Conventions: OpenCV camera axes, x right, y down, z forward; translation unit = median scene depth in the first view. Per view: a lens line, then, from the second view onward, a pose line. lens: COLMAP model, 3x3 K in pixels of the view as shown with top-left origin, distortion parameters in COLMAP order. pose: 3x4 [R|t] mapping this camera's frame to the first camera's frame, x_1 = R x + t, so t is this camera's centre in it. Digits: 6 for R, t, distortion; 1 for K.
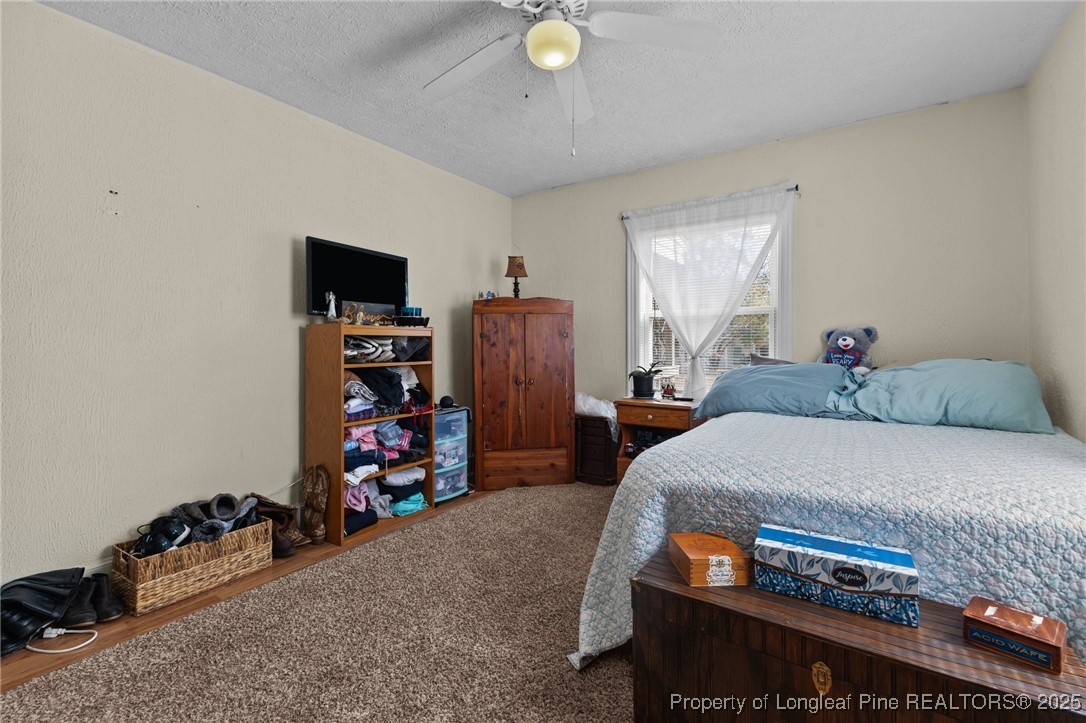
lens RADIAL K [[472.8, 0, 541.0], [0, 472.8, 345.5], [0, 0, 1]] dist [0.008397, -0.002776]
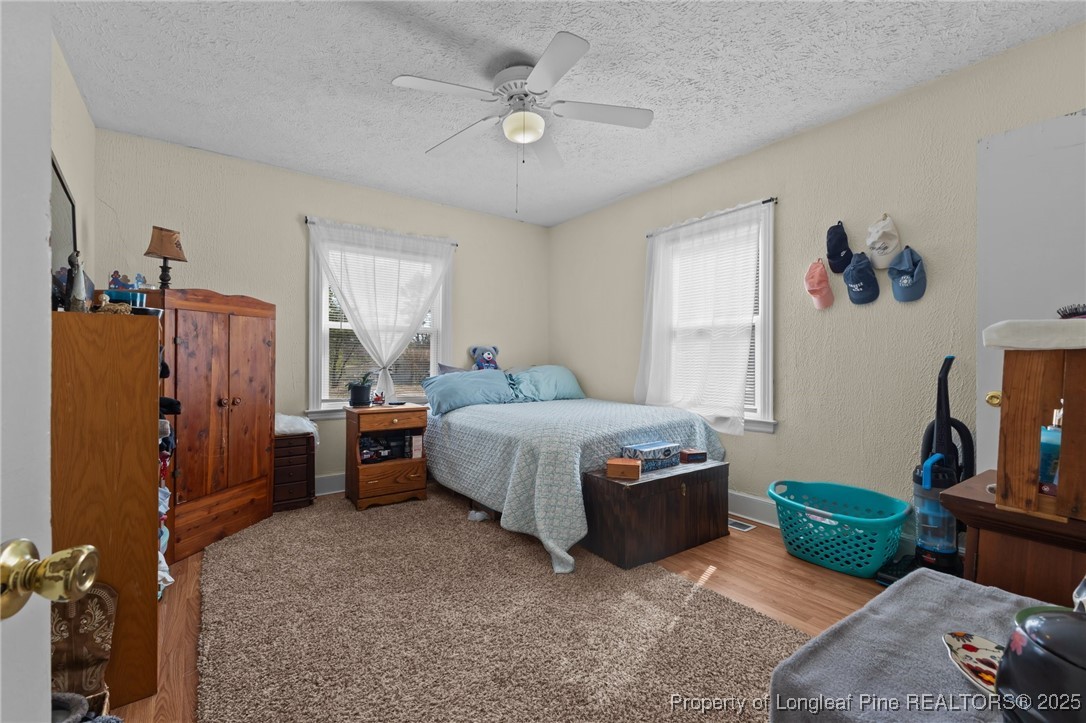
lens RADIAL K [[472.8, 0, 540.9], [0, 472.8, 361.3], [0, 0, 1]] dist [0.008397, -0.002776]
pose [[0.334322, -0.002973, 0.942454, -0.600535], [-0.006496, 0.999964, 0.005459, 0.001676], [-0.942437, -0.007947, 0.334290, 0.257617]]
